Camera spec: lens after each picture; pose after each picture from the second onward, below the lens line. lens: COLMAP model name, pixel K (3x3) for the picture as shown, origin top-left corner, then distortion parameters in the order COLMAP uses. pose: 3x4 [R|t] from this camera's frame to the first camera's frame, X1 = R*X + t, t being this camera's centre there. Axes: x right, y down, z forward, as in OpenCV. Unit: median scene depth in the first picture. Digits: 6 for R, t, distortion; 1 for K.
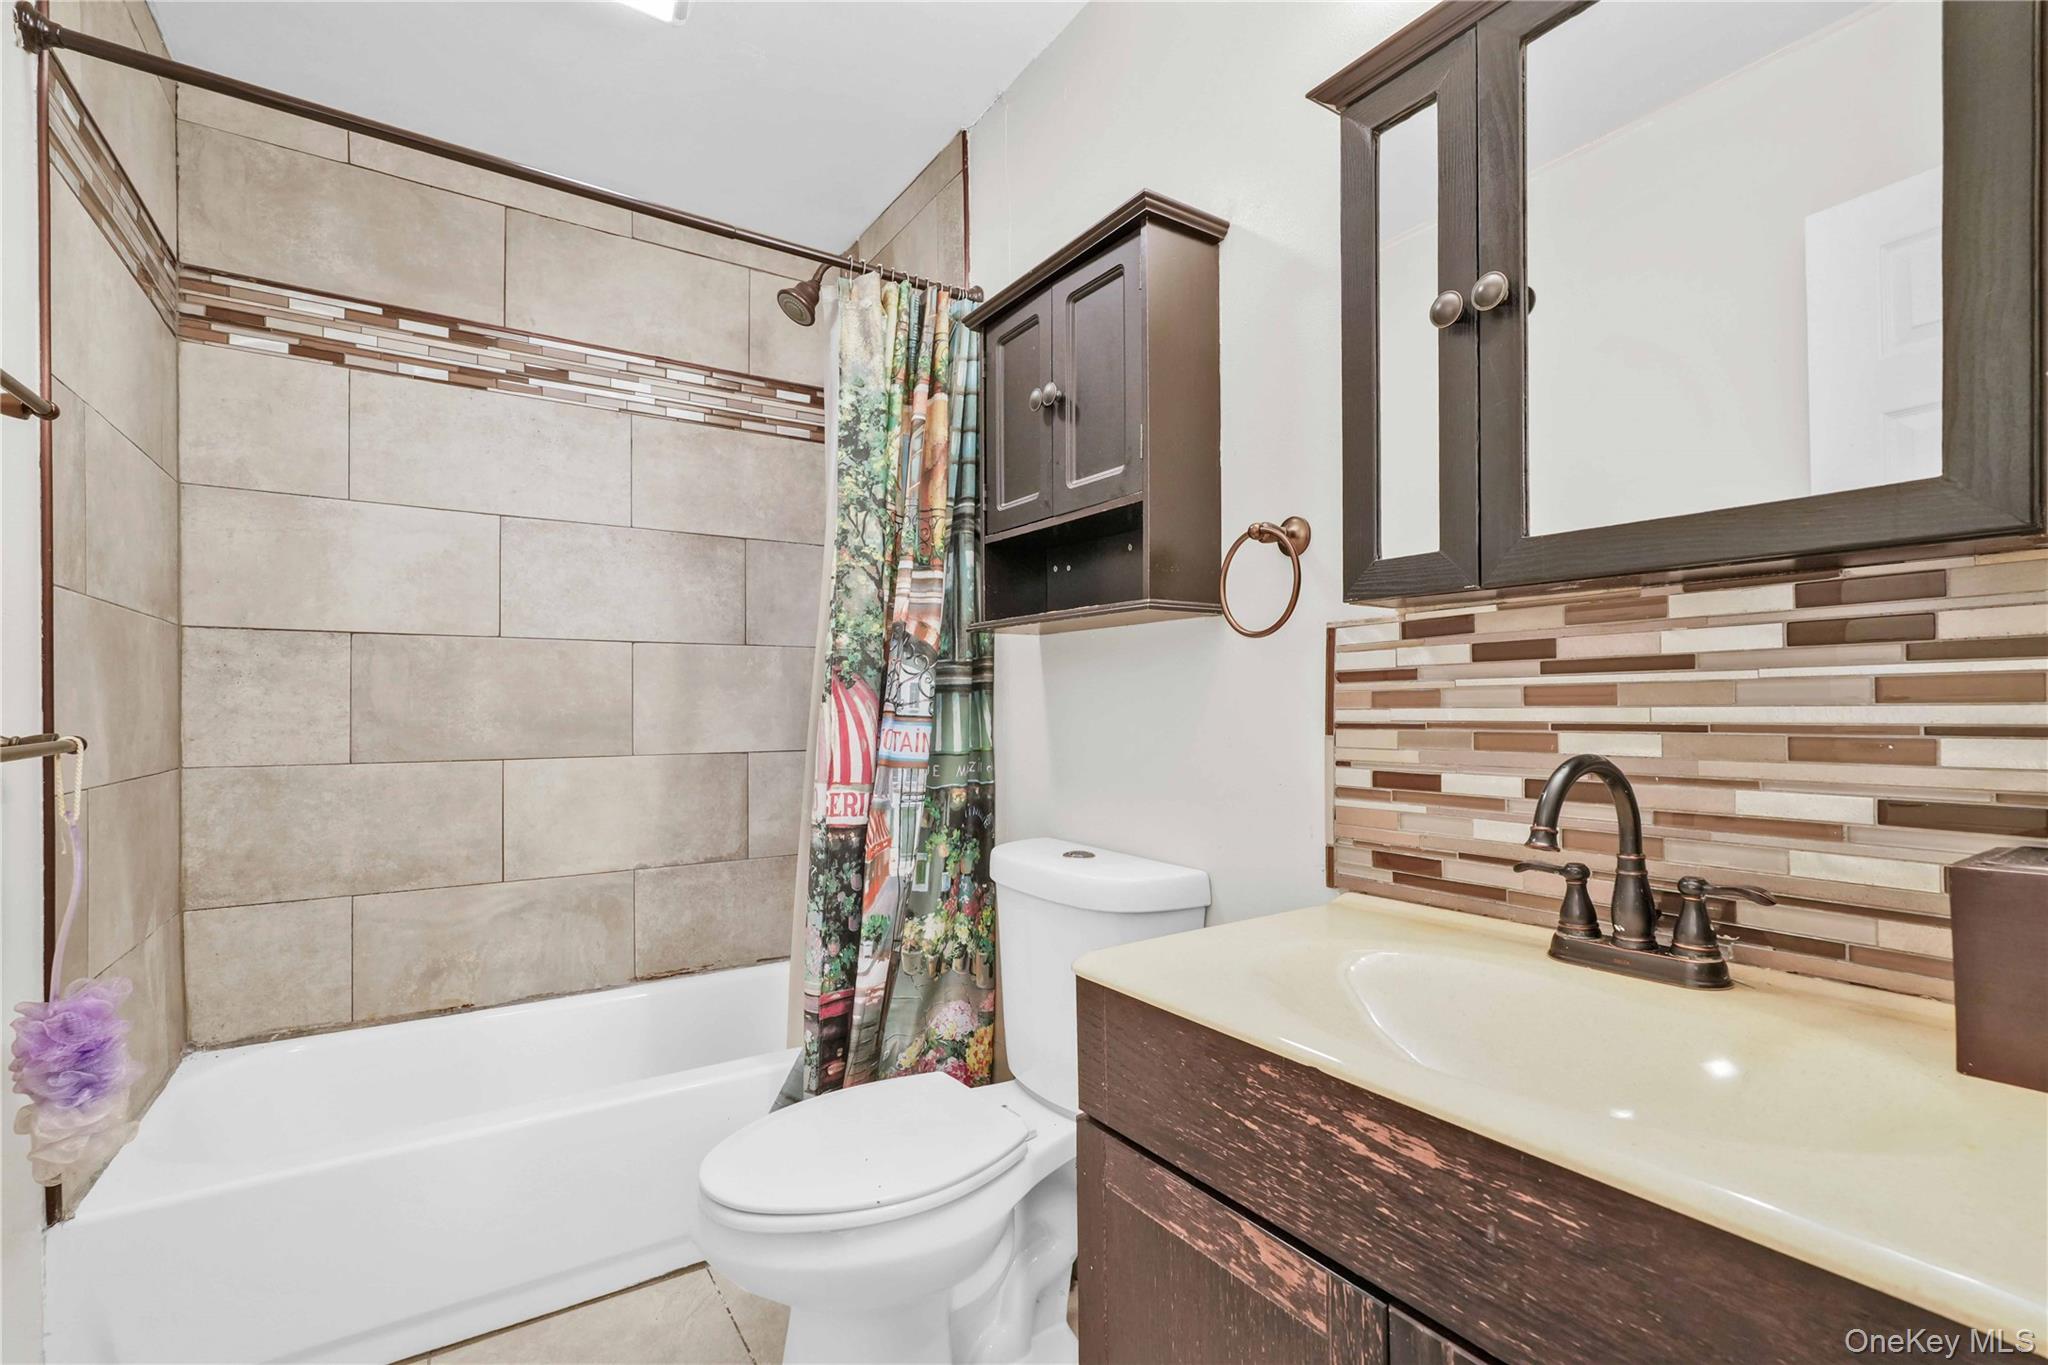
lens RADIAL K [[910.3, 0, 1010.0], [0, 910.3, 696.3], [0, 0, 1]] dist [-0.016891, 0.009272]
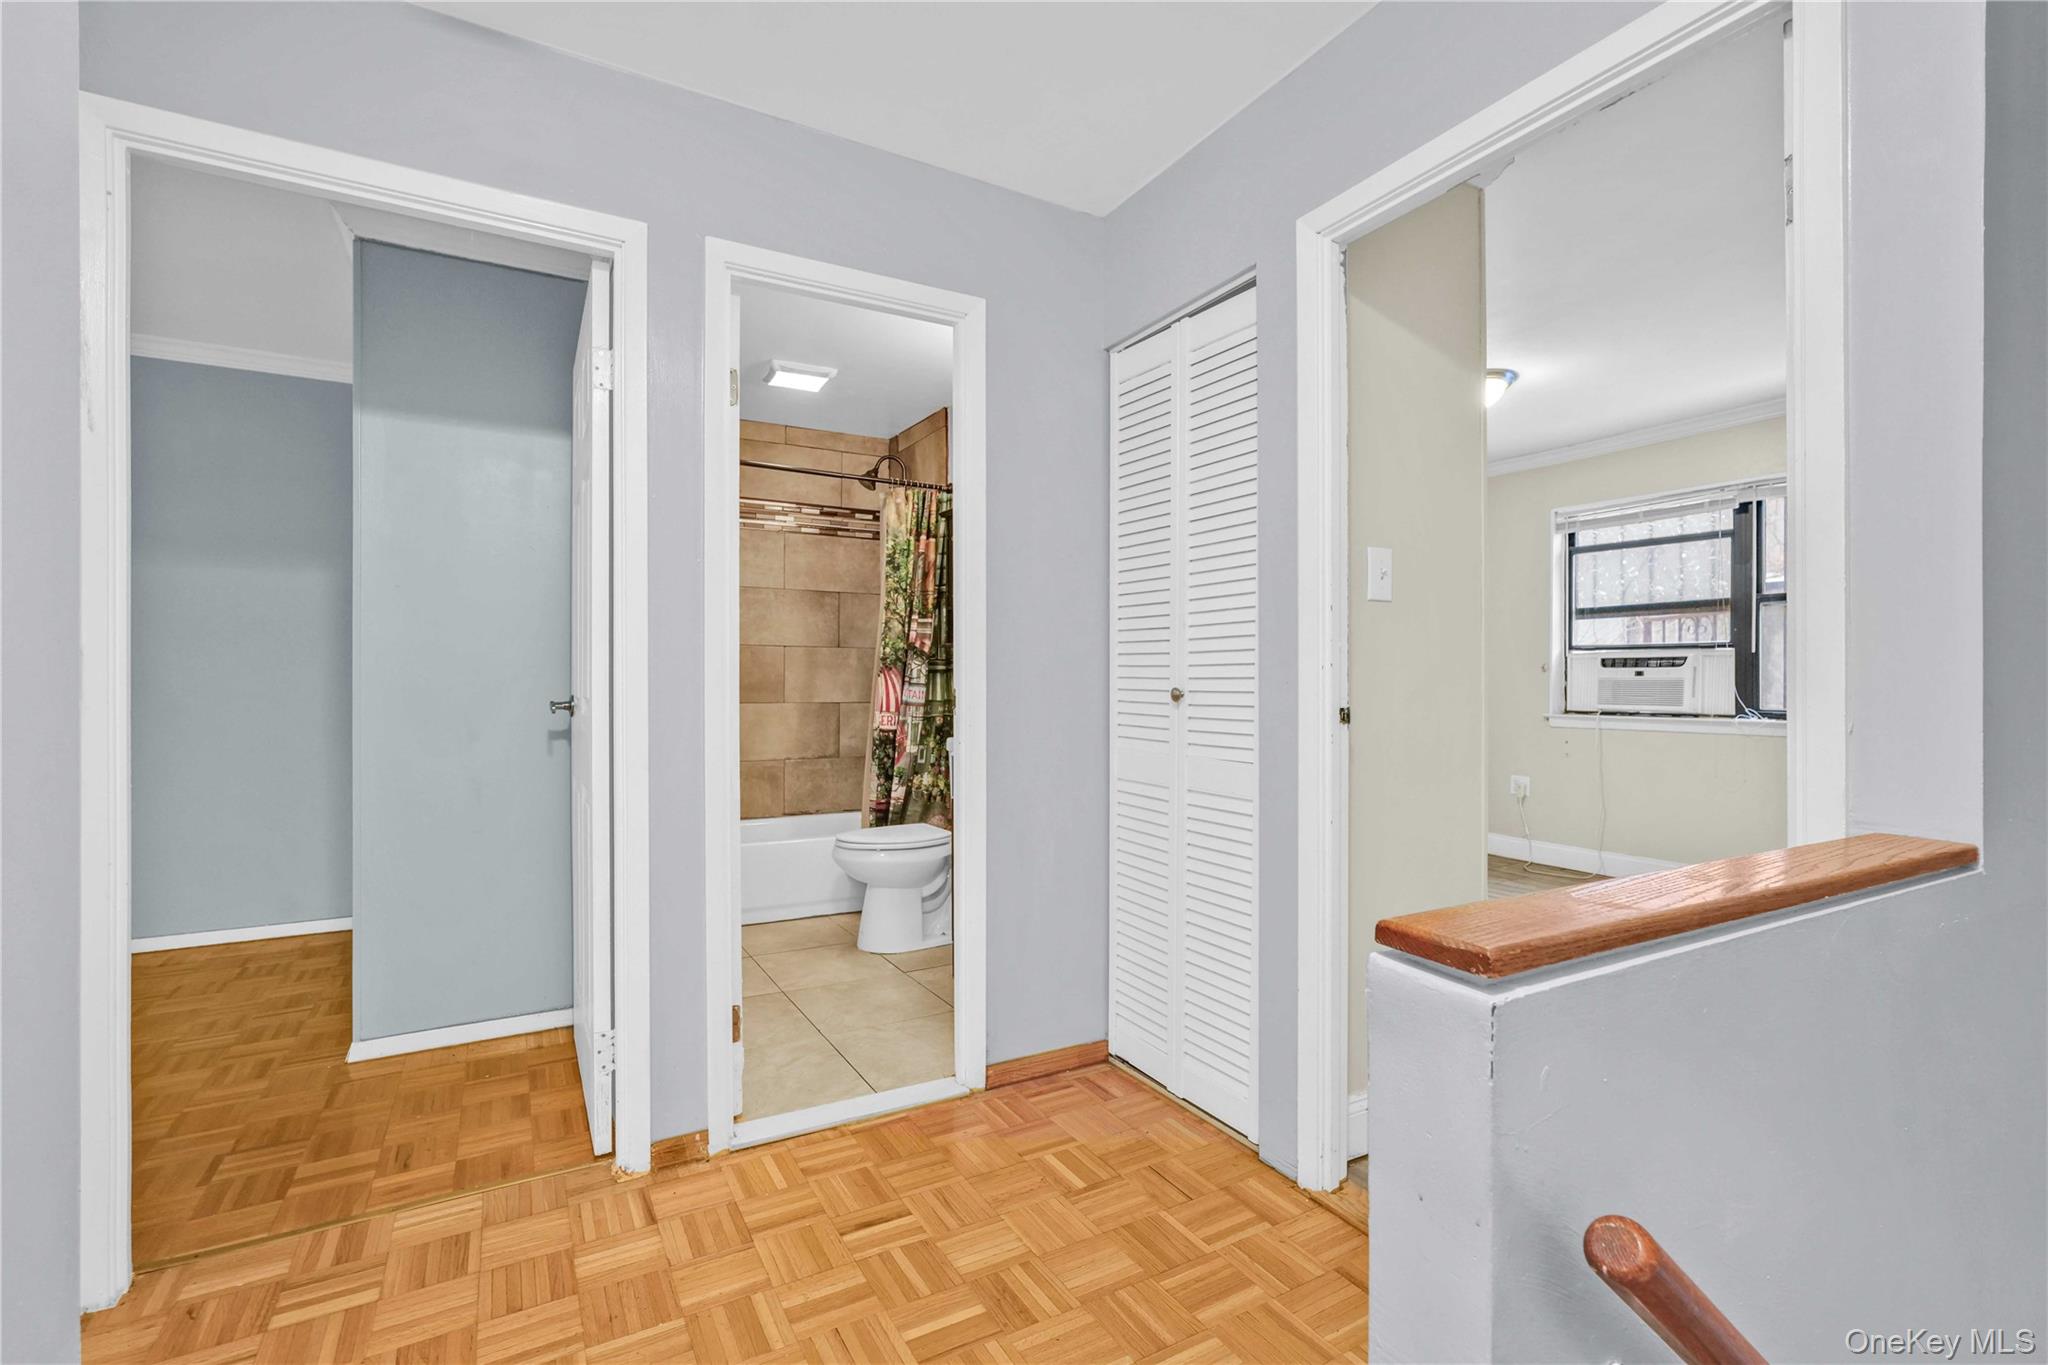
lens RADIAL K [[910.3, 0, 1029.4], [0, 910.3, 675.5], [0, 0, 1]] dist [-0.016891, 0.009272]
pose [[0.999295, 0.008326, -0.036603, 0.253476], [-0.008331, 0.999965, 0.000018, -0.000188], [0.036602, 0.000287, 0.999330, -1.254249]]
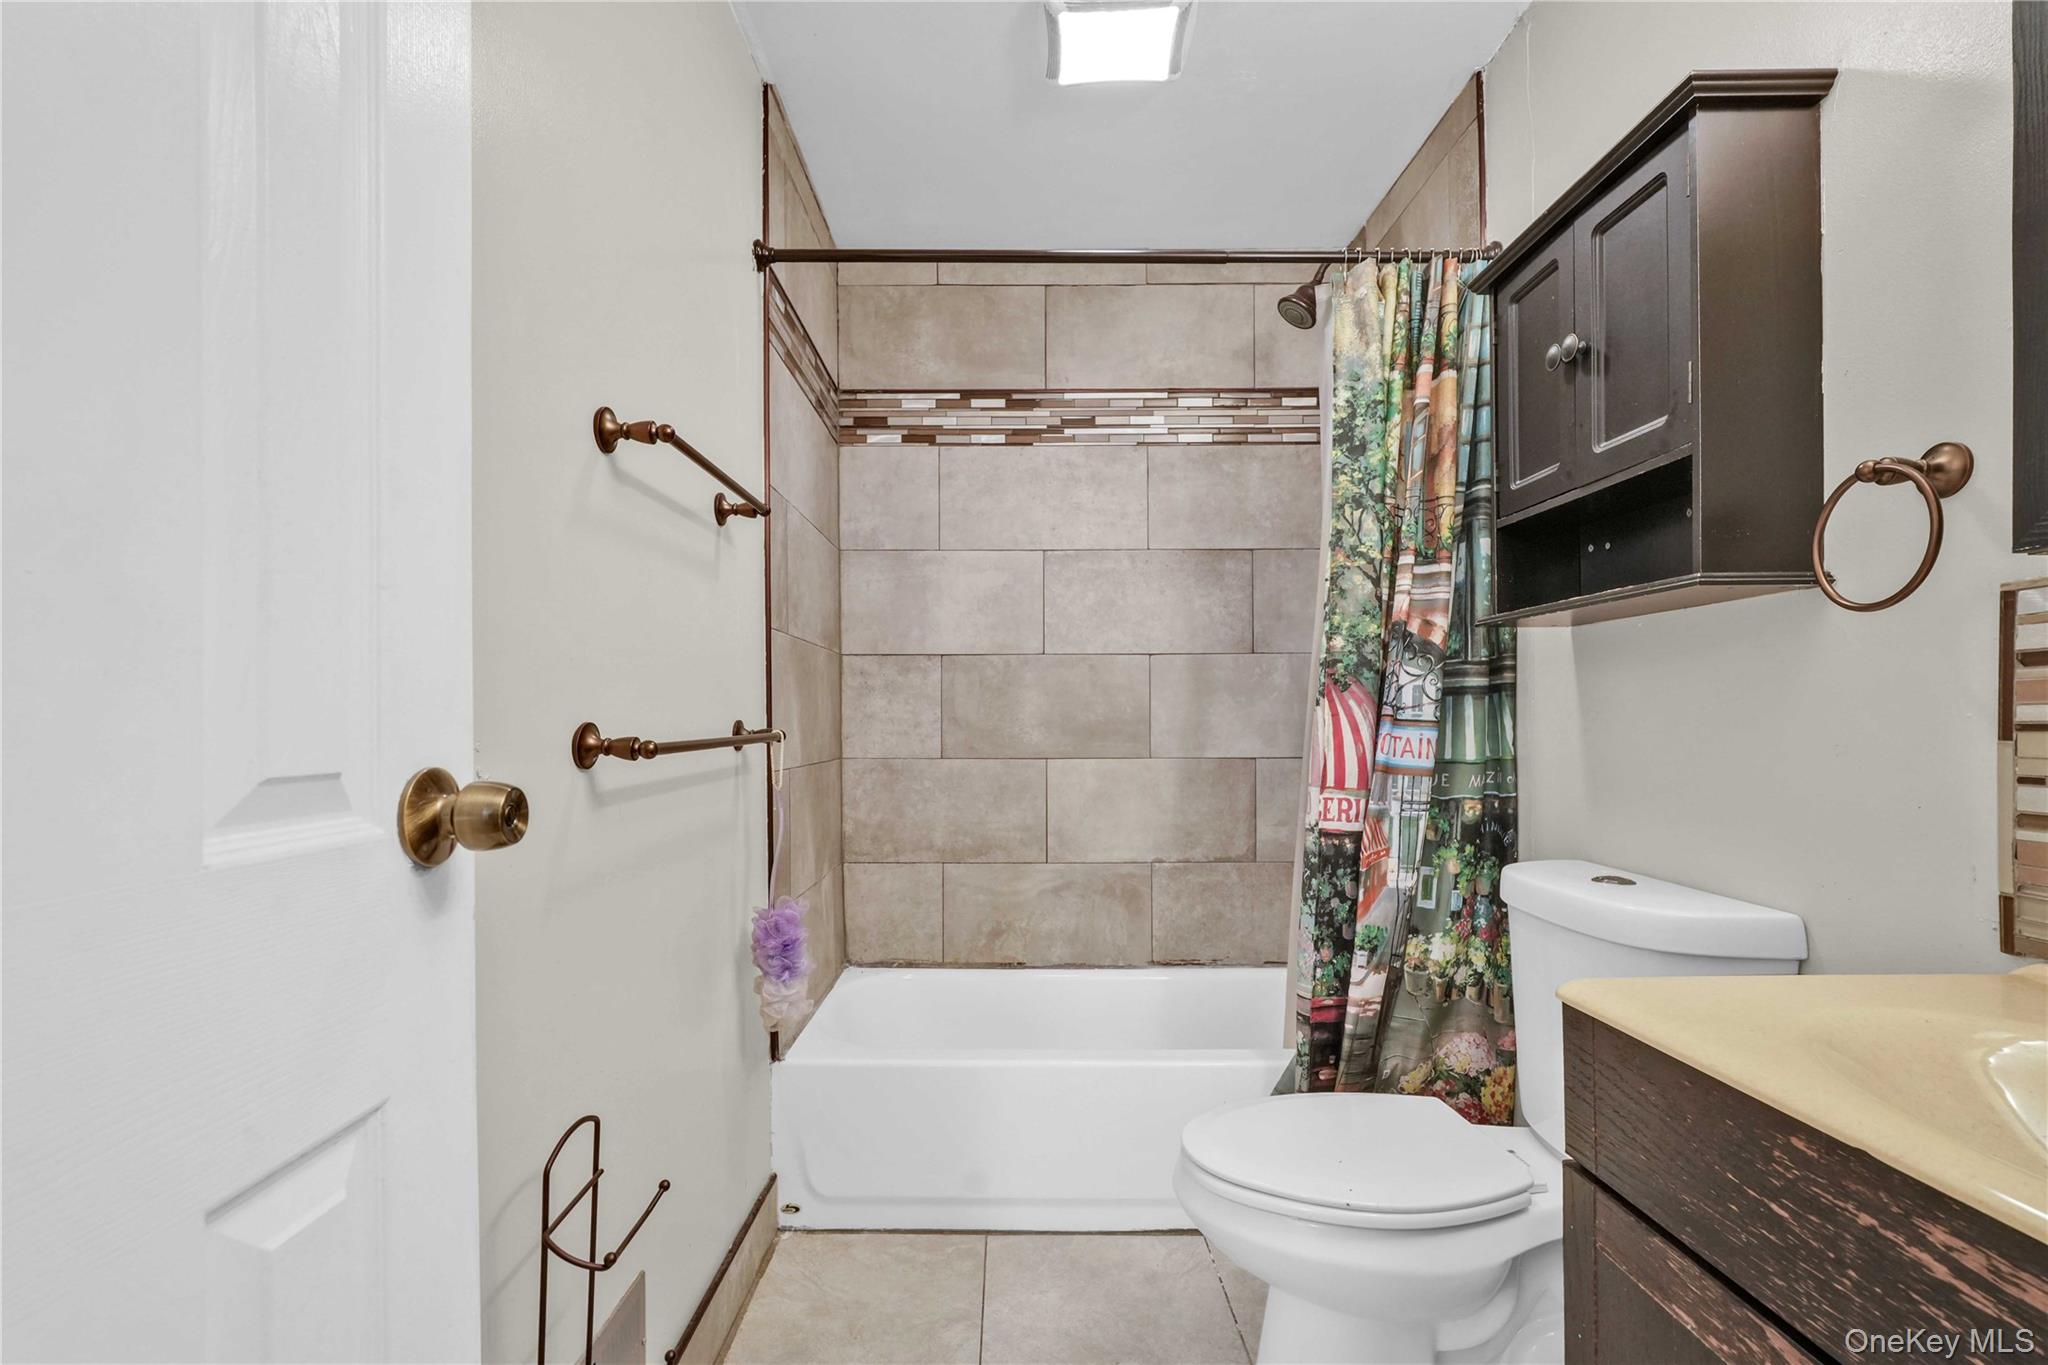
lens RADIAL K [[910.3, 0, 998.4], [0, 910.3, 717.3], [0, 0, 1]] dist [-0.016891, 0.009272]
pose [[0.832875, 0.000333, -0.553462, 0.053066], [0.004313, 0.999966, 0.007093, 0.010017], [0.553445, -0.008294, 0.832845, -0.020975]]
